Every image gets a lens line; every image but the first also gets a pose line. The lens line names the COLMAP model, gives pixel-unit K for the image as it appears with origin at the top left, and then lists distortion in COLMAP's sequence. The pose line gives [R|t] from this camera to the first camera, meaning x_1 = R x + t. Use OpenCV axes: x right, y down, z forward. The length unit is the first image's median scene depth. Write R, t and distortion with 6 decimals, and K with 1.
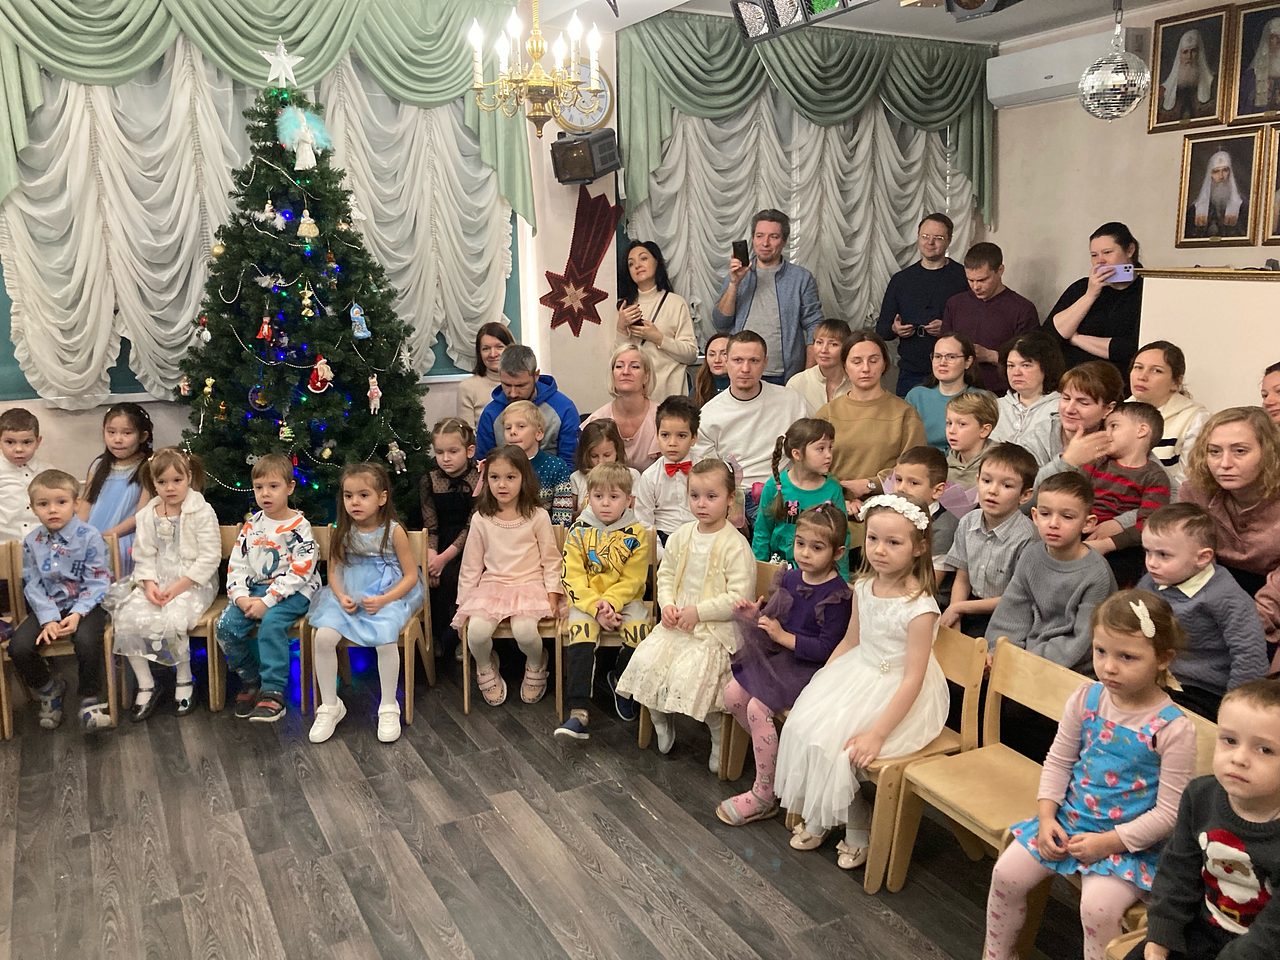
lens RADIAL K [[1114.3, 0, 636.1], [0, 1114.3, 483.5], [0, 0, 1]] dist [0.060791, 0.002994]
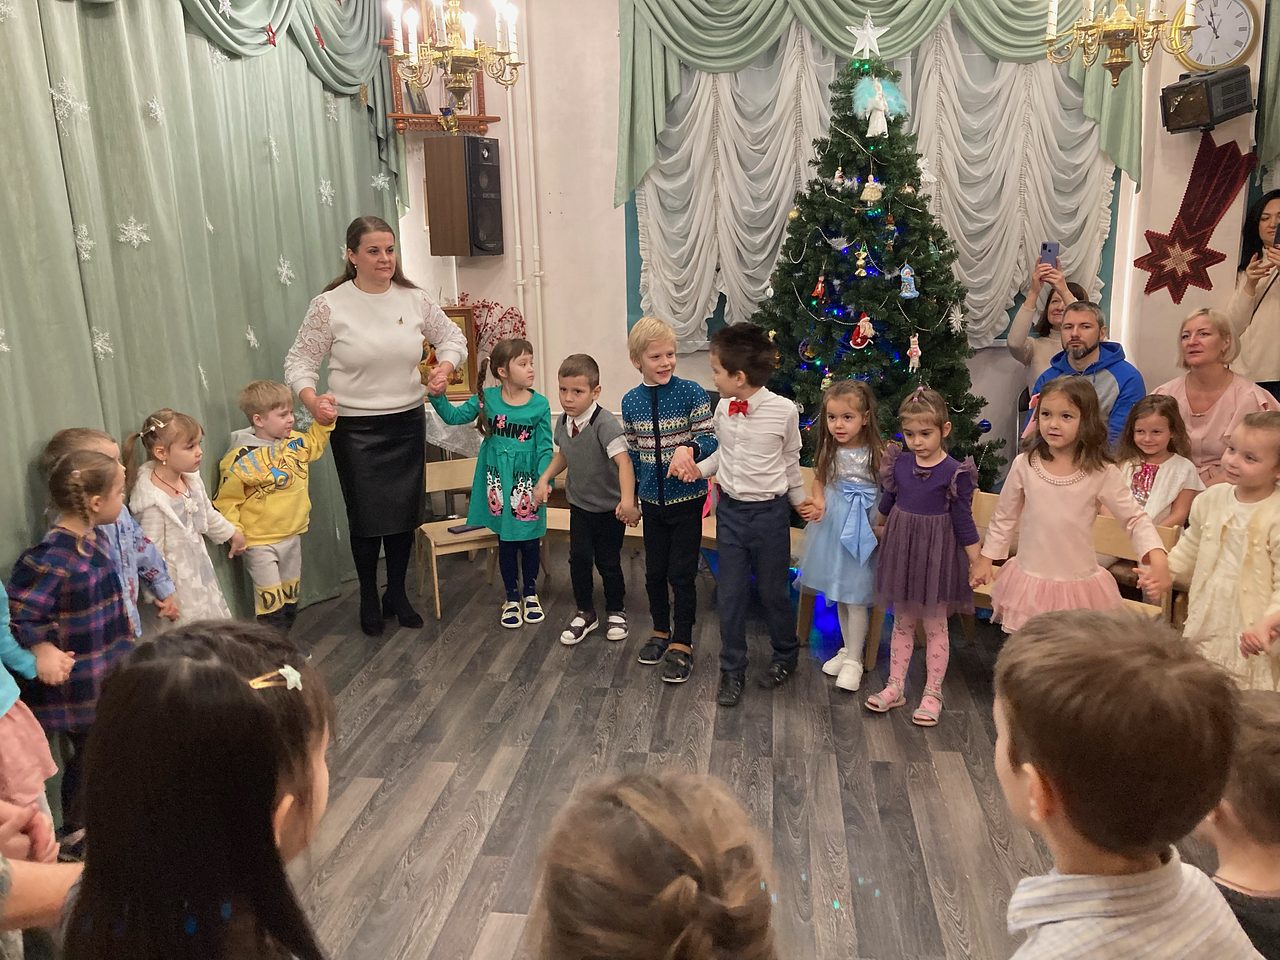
lens RADIAL K [[1114.3, 0, 636.1], [0, 1114.3, 483.5], [0, 0, 1]] dist [0.060791, 0.002994]
pose [[0.833864, 0.123379, -0.538005, 0.116820], [-0.106022, 0.992350, 0.063246, 0.001411], [0.541693, 0.004302, 0.840566, -0.005902]]
